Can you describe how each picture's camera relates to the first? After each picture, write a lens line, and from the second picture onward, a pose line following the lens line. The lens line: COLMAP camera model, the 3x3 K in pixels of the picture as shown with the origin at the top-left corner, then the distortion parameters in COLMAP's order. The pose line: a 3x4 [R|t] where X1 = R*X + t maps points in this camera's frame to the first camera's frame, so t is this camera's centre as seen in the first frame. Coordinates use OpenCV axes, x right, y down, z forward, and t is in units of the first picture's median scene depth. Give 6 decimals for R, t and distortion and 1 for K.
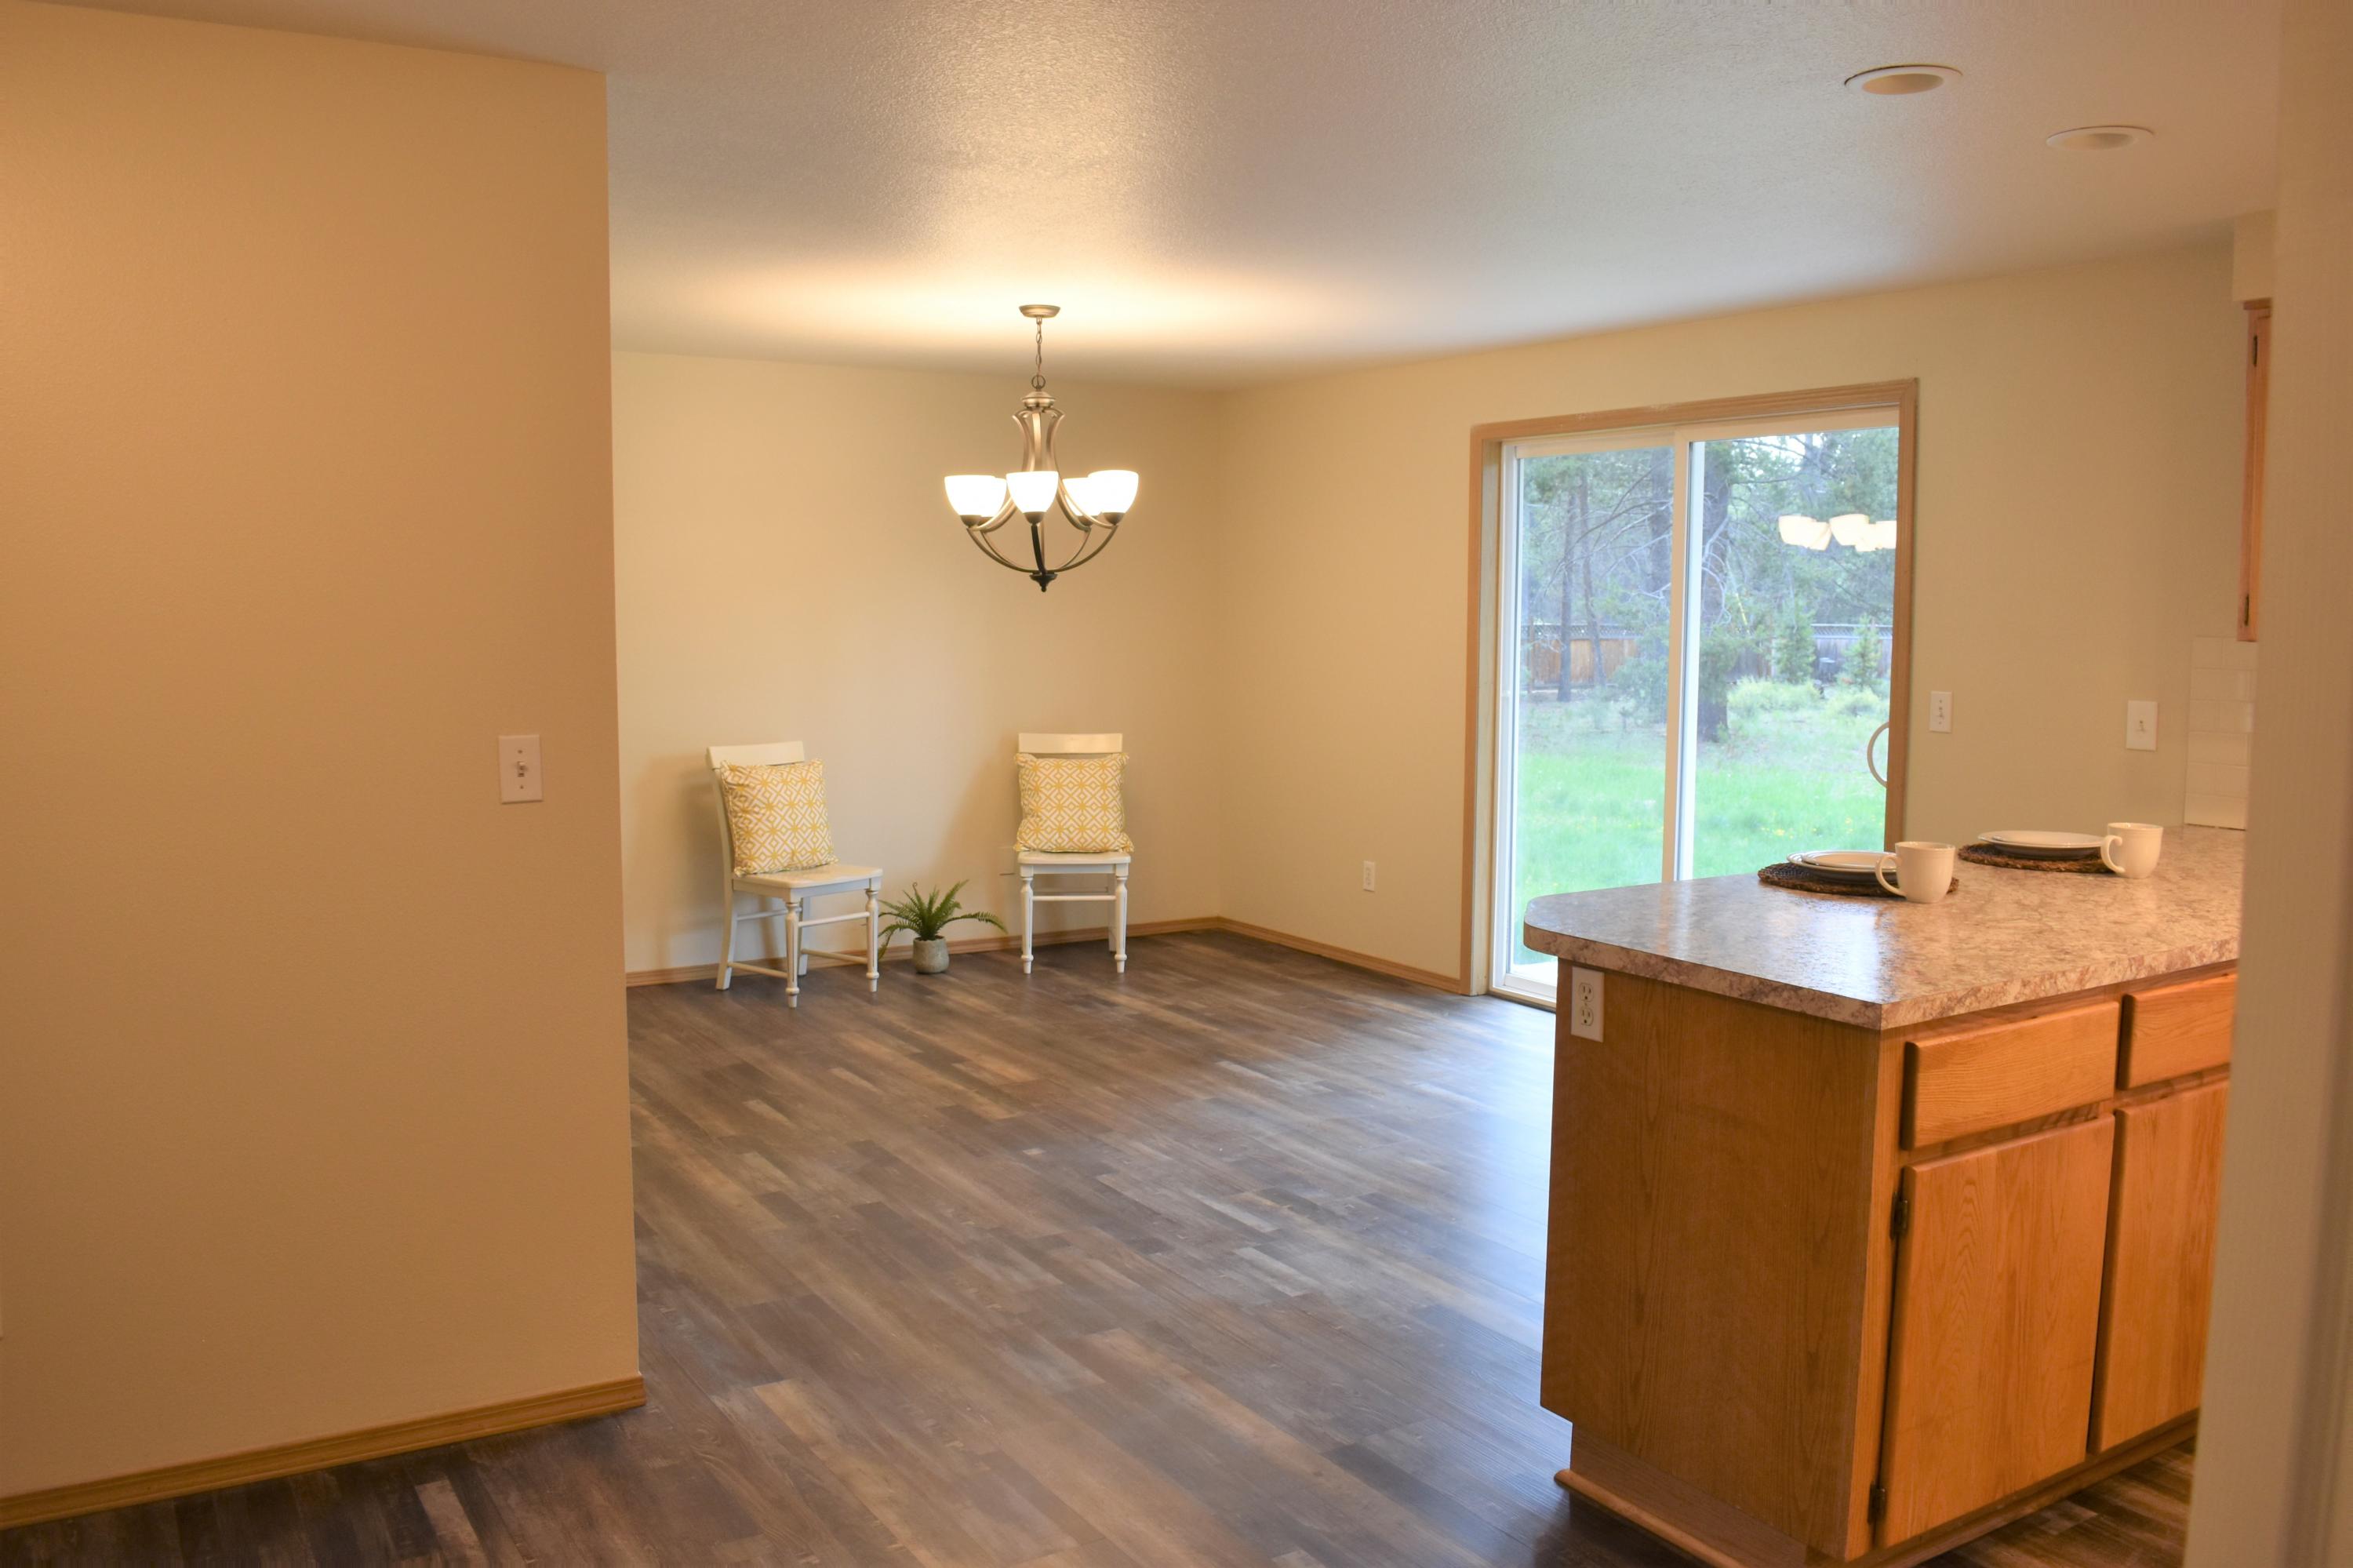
lens RADIAL K [[1874.6, 0, 1219.0], [0, 1874.6, 764.0], [0, 0, 1]] dist [-0.094188, 0.015940]
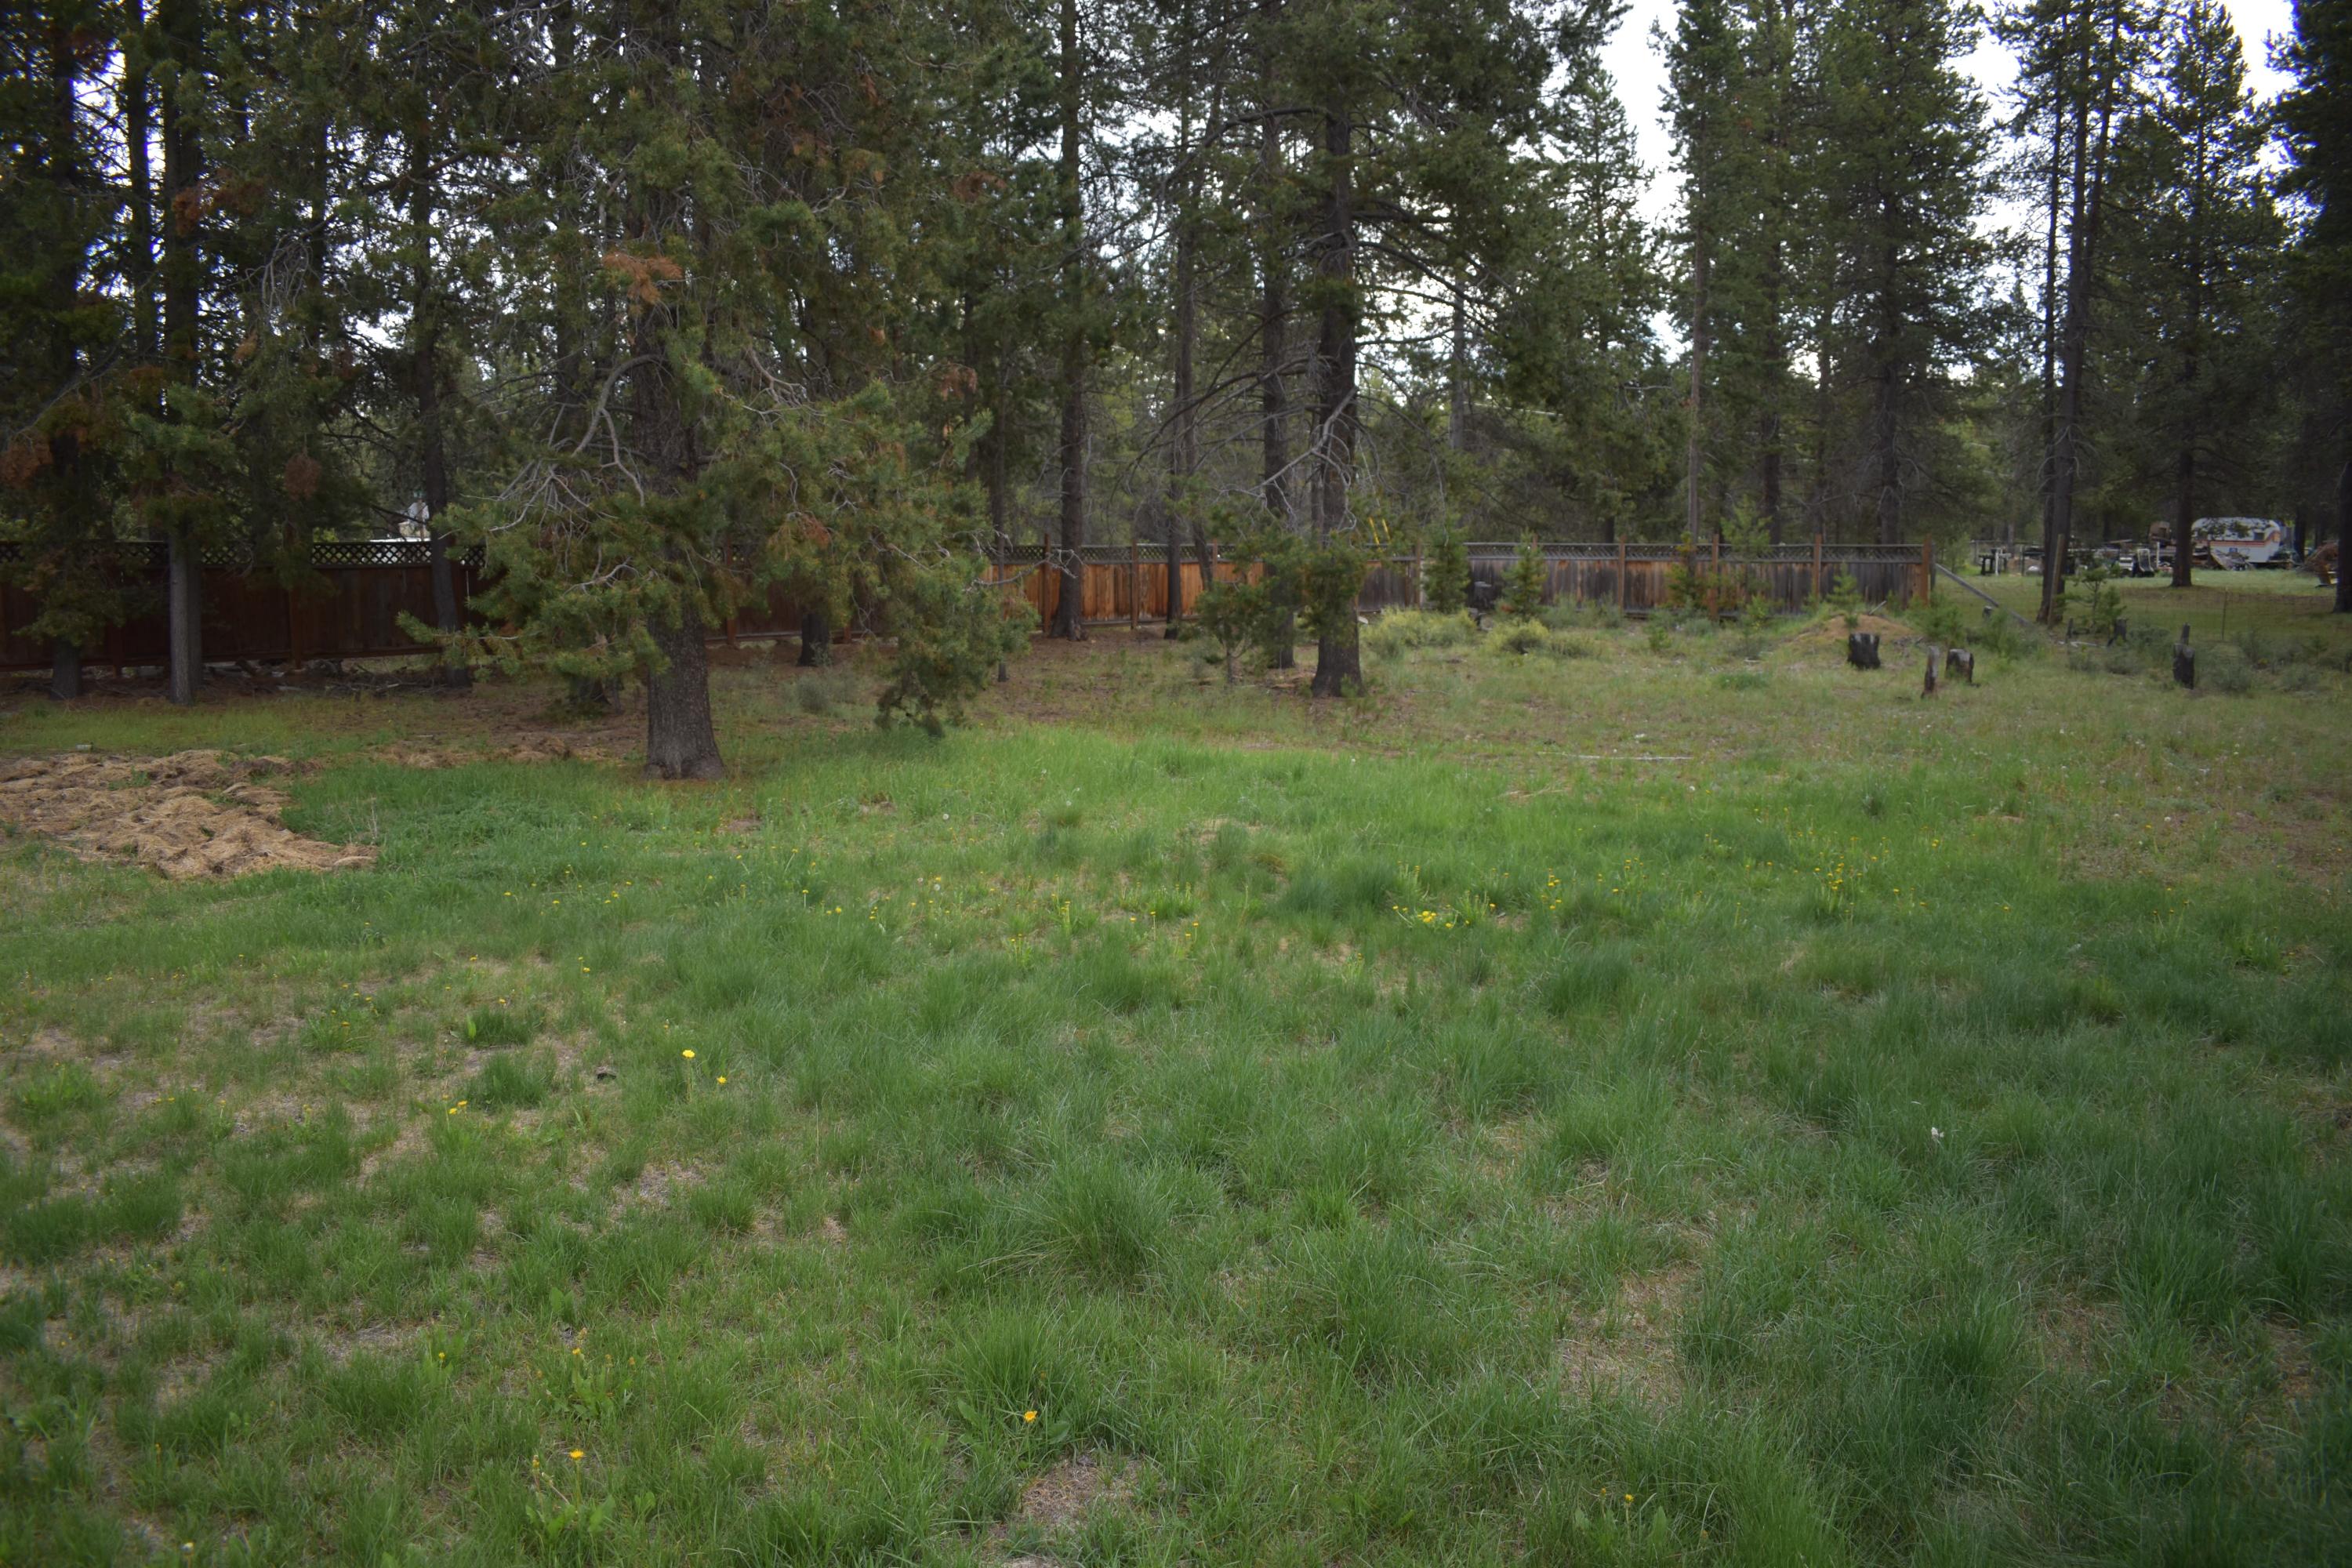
lens RADIAL K [[1873.7, 0, 1198.8], [0, 1873.7, 779.1], [0, 0, 1]] dist [-0.094188, 0.015940]
pose [[0.985445, -0.028593, 0.167575, 0.059532], [0.021253, 0.998741, 0.045438, -0.009572], [-0.168663, -0.041215, 0.984812, 0.195197]]
